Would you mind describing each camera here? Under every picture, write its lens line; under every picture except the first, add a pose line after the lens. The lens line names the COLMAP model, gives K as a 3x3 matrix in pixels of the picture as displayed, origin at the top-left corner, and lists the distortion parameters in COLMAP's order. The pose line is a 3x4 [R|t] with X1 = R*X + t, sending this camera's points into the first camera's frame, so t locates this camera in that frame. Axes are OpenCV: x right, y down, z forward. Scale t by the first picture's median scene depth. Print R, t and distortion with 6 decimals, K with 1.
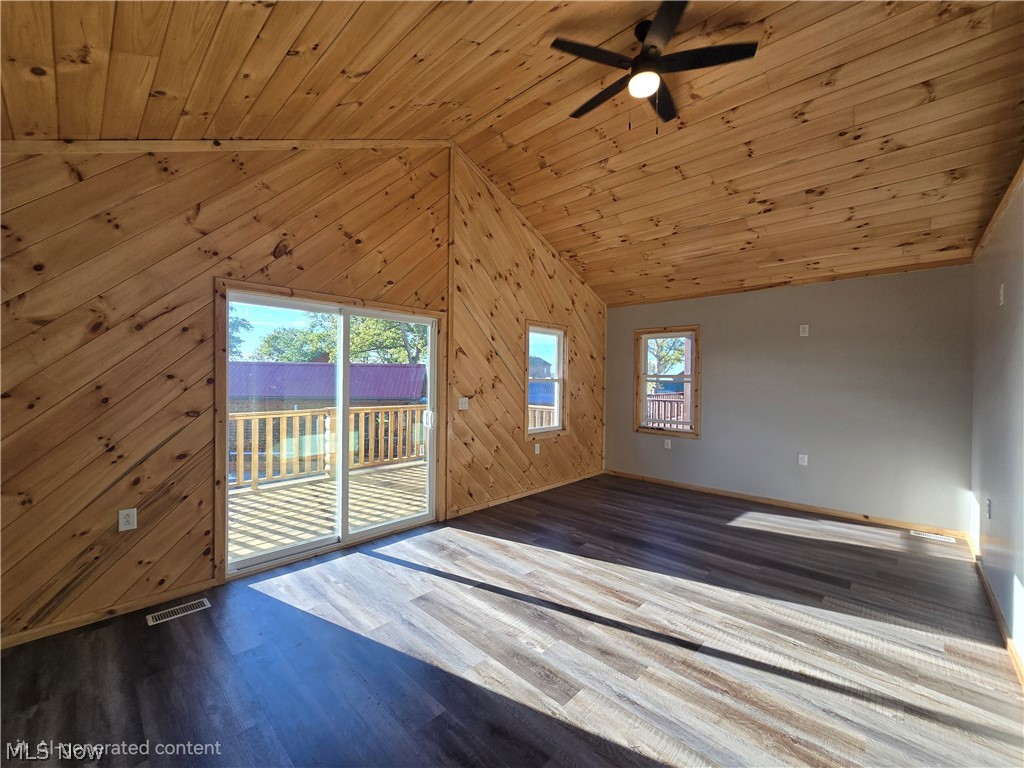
lens RADIAL K [[419.6, 0, 513.2], [0, 419.6, 383.5], [0, 0, 1]] dist [-0.008506, 0.002371]
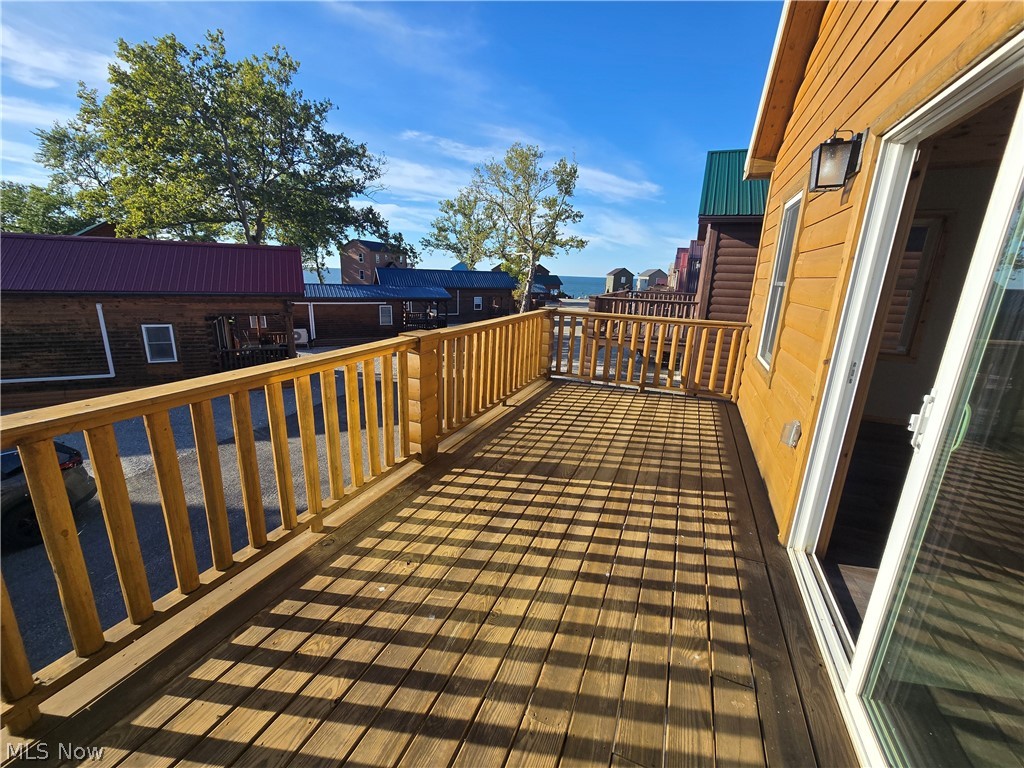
lens RADIAL K [[419.6, 0, 511.7], [0, 419.6, 384.5], [0, 0, 1]] dist [-0.008506, 0.002371]
pose [[0.933517, -0.071231, 0.351386, -0.578232], [-0.020420, 0.967912, 0.250460, -0.011807], [-0.357951, -0.240984, 0.902107, 0.569825]]
